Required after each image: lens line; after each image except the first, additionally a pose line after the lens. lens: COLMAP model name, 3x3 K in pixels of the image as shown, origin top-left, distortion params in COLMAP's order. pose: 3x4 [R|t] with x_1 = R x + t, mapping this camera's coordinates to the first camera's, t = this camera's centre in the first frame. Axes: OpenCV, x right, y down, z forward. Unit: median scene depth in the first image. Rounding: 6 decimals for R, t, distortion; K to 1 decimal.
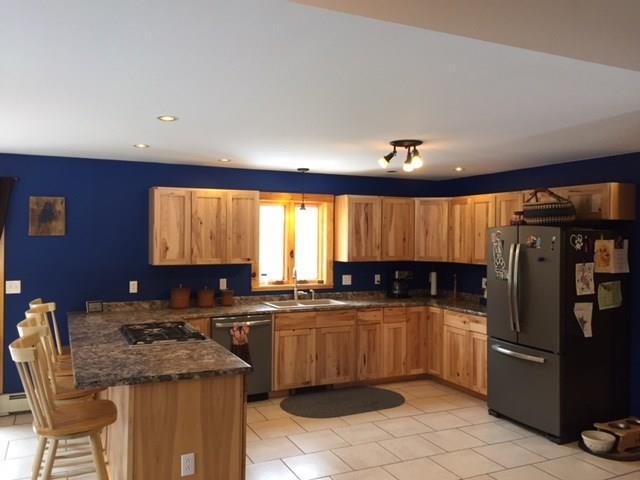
lens RADIAL K [[541.9, 0, 320.0], [0, 541.9, 240.0], [0, 0, 1]] dist [0.061158, -0.072141]
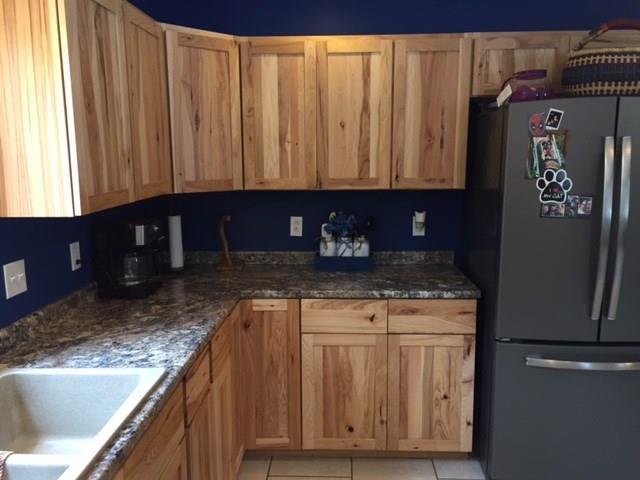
lens RADIAL K [[541.9, 0, 320.0], [0, 541.9, 240.0], [0, 0, 1]] dist [0.061158, -0.072141]
pose [[0.466411, -0.154081, 0.871045, -0.140335], [0.018570, 0.986201, 0.164508, 0.009954], [-0.884373, -0.060553, 0.462836, 0.817497]]
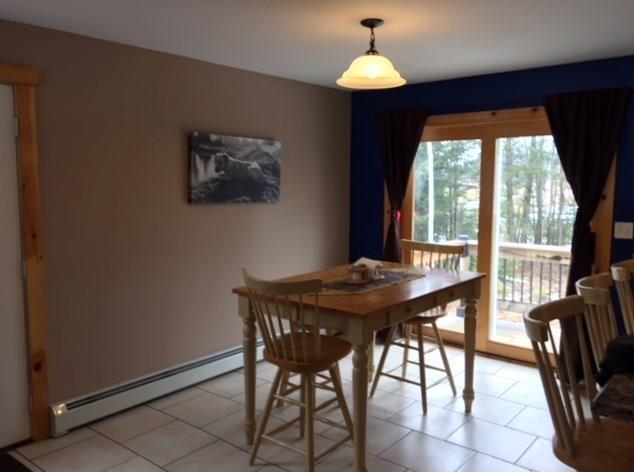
lens RADIAL K [[546.2, 0, 317.0], [0, 546.2, 236.0], [0, 0, 1]] dist [0.038858, -0.013234]
pose [[0.423654, 0.084899, -0.901837, -0.029606], [0.000430, 0.995579, 0.093926, 0.017237], [0.905824, -0.040179, 0.421745, 0.236152]]
